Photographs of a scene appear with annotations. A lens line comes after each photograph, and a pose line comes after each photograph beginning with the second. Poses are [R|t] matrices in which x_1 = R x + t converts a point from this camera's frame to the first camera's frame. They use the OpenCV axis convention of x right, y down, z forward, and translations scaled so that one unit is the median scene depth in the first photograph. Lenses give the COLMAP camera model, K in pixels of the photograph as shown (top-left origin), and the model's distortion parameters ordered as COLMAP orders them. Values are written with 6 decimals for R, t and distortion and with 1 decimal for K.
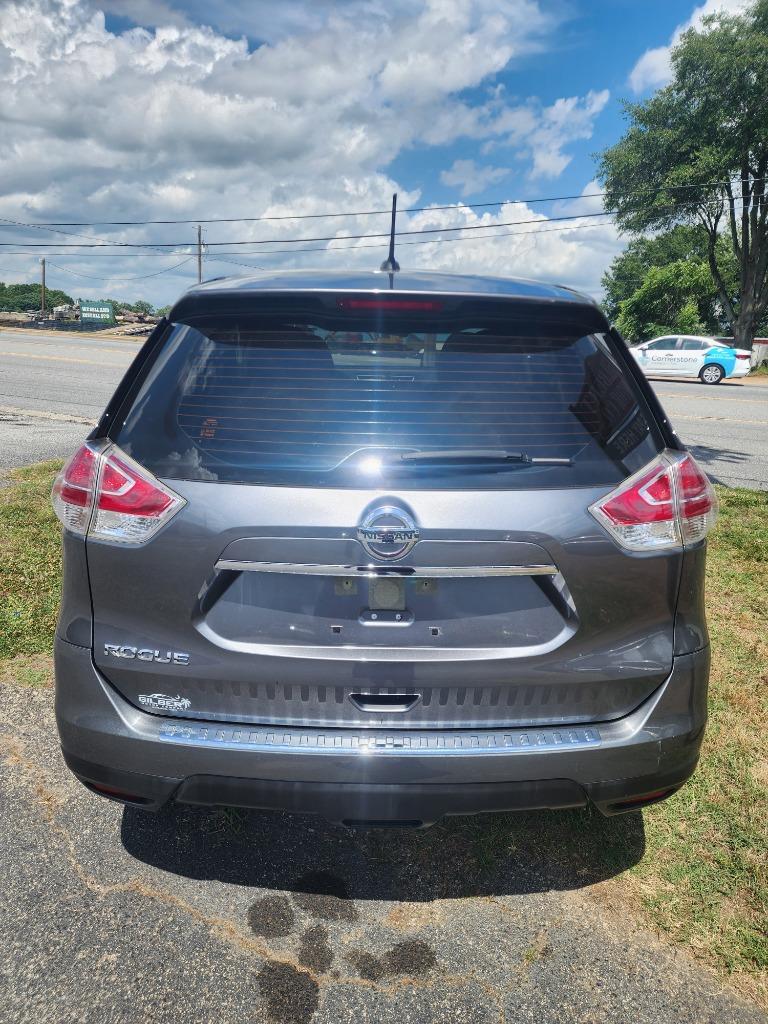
lens RADIAL K [[711.8, 0, 396.6], [0, 711.8, 528.8], [0, 0, 1]] dist [0.063033, -0.057198]
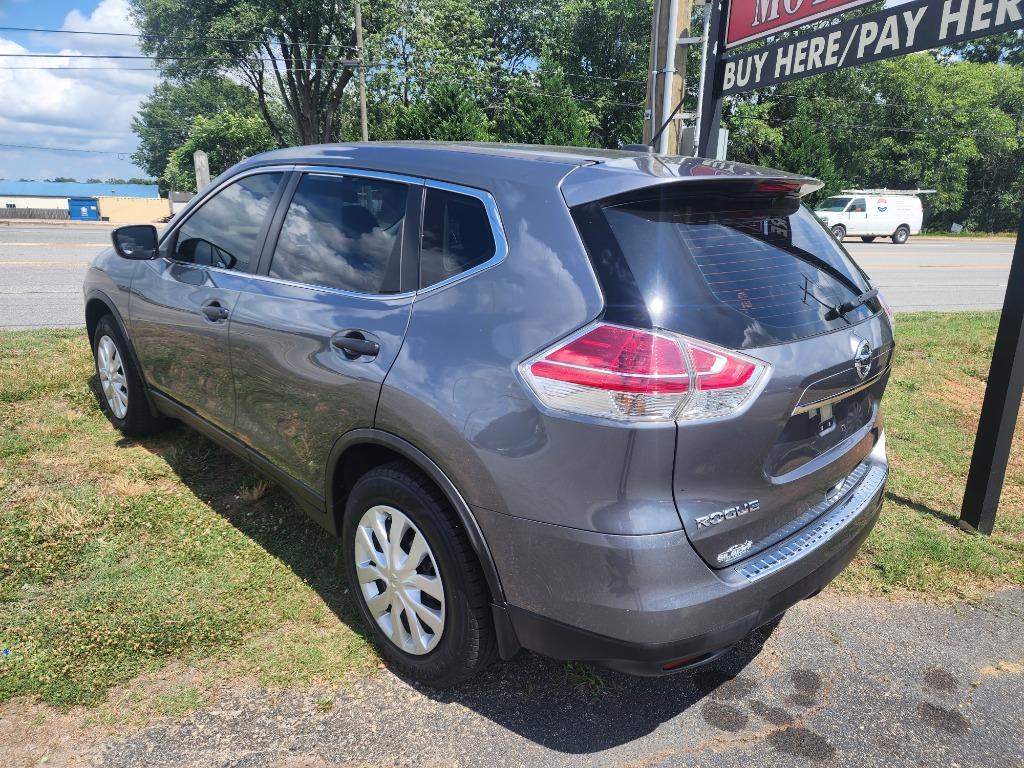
lens RADIAL K [[711.8, 0, 526.1], [0, 711.8, 387.9], [0, 0, 1]] dist [0.063033, -0.057198]
pose [[0.690468, -0.206988, 0.693116, -1.023419], [0.197828, 0.975690, 0.094302, -0.141698], [-0.695786, 0.072005, 0.714631, 0.333227]]
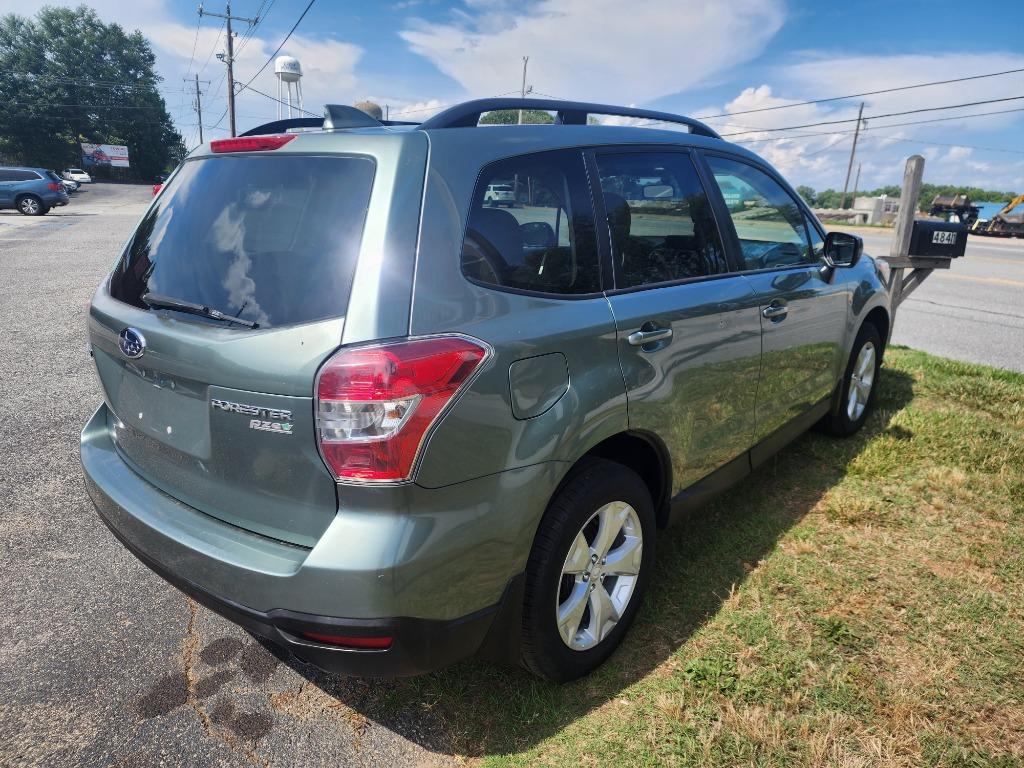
lens RADIAL K [[711.8, 0, 505.6], [0, 711.8, 394.3], [0, 0, 1]] dist [0.063033, -0.057198]
pose [[0.737415, 0.153008, -0.657882, 0.882875], [-0.171814, 0.984458, 0.036376, -0.026503], [0.653223, 0.086209, 0.752242, 0.325106]]
